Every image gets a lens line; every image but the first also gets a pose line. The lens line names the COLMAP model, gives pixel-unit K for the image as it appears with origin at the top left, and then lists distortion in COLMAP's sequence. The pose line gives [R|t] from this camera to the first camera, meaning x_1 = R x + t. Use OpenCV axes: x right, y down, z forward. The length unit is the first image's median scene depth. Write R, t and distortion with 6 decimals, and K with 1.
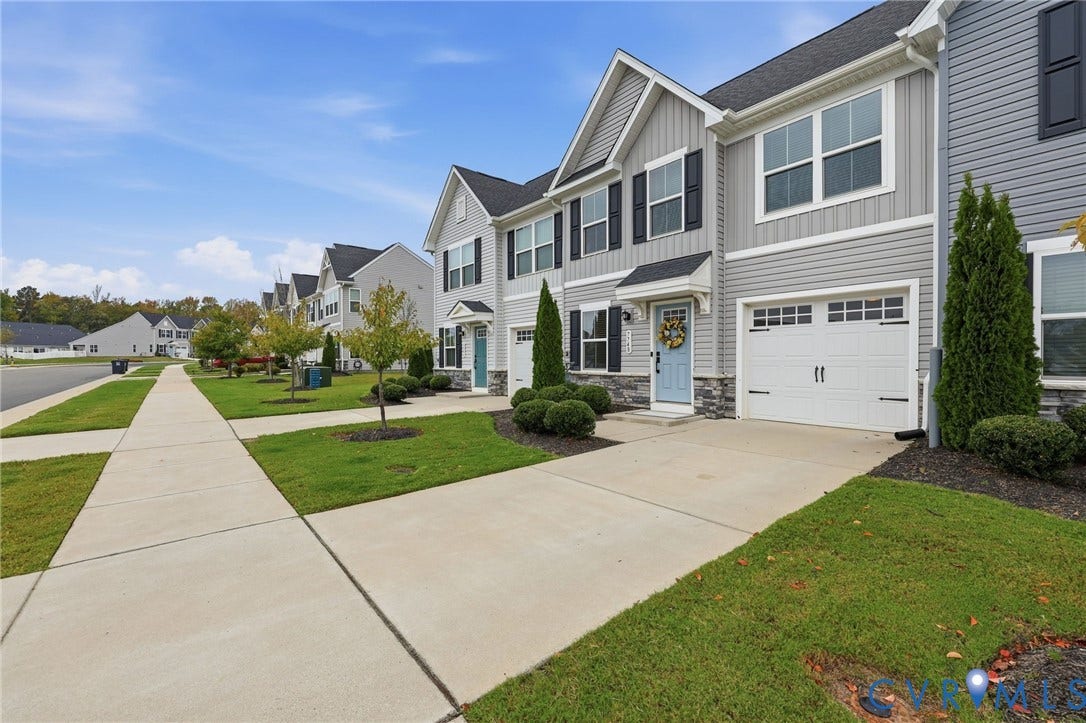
lens RADIAL K [[442.1, 0, 541.3], [0, 442.1, 363.1], [0, 0, 1]] dist [-0.006894, 0.000388]
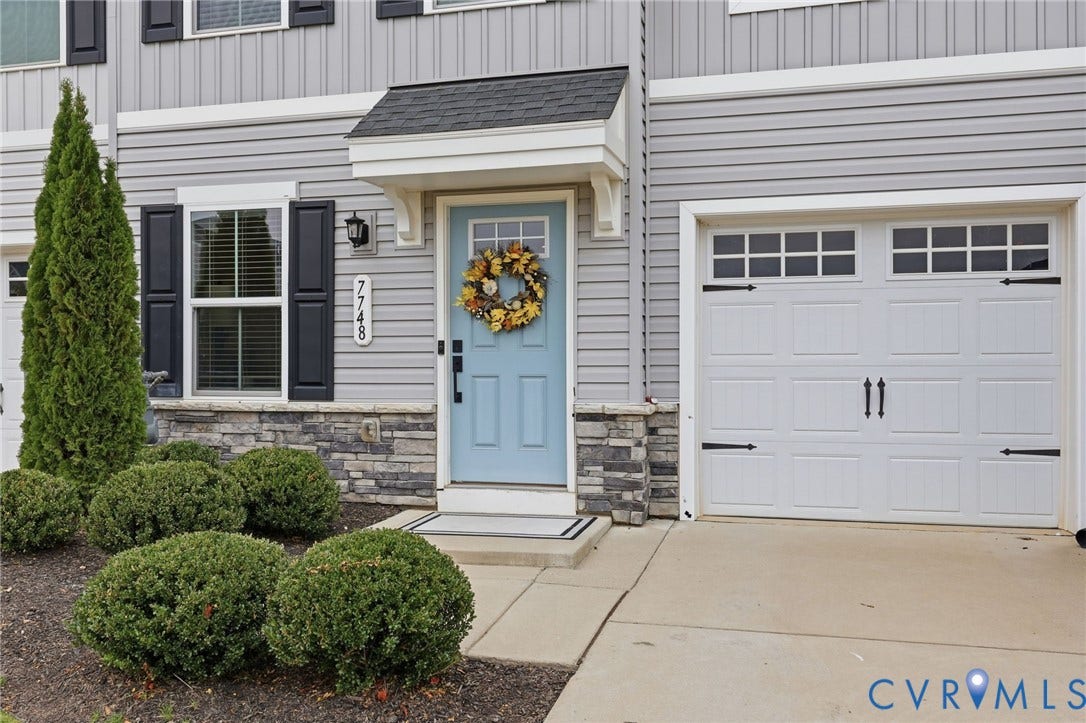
lens RADIAL K [[993.0, 0, 536.6], [0, 993.0, 353.6], [0, 0, 1]] dist [-0.011723, 0.016307]
pose [[0.816239, -0.002592, 0.577708, -0.133031], [0.006499, 0.999968, -0.004695, -0.011296], [-0.577677, 0.007587, 0.816230, 0.329583]]
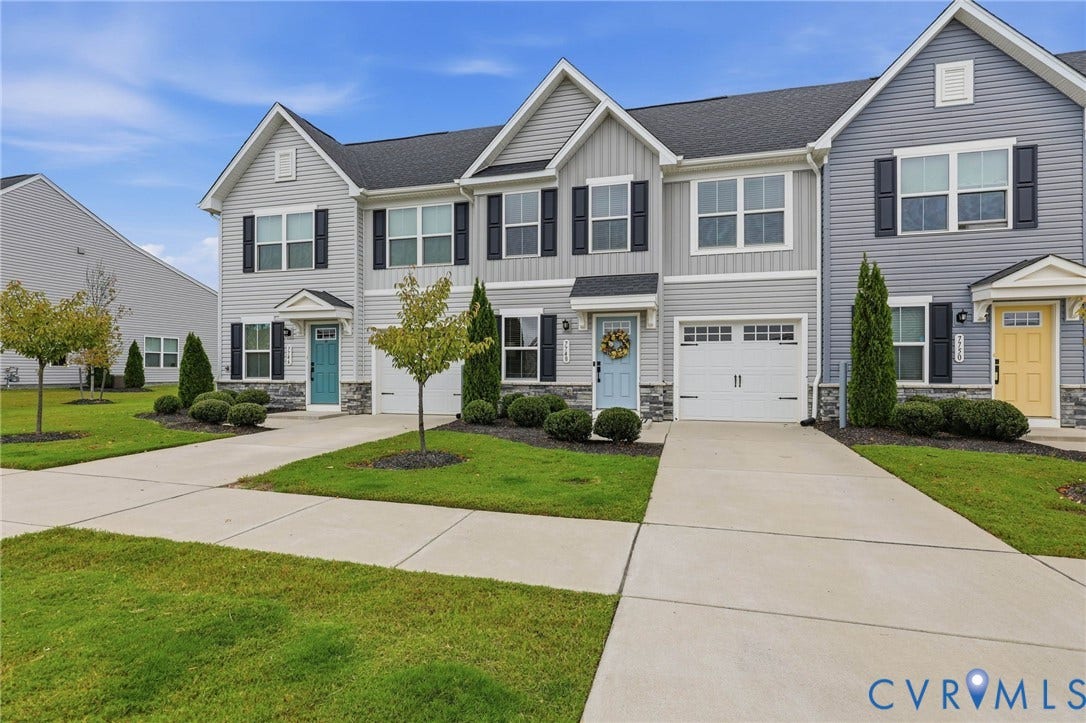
lens RADIAL K [[524.9, 0, 548.3], [0, 524.9, 365.0], [0, 0, 1]] dist [-0.004422, -0.000591]
pose [[0.816633, 0.009925, 0.577072, -0.543941], [0.000336, 0.999844, -0.017672, 0.004198], [-0.577157, 0.014626, 0.816502, 0.059516]]
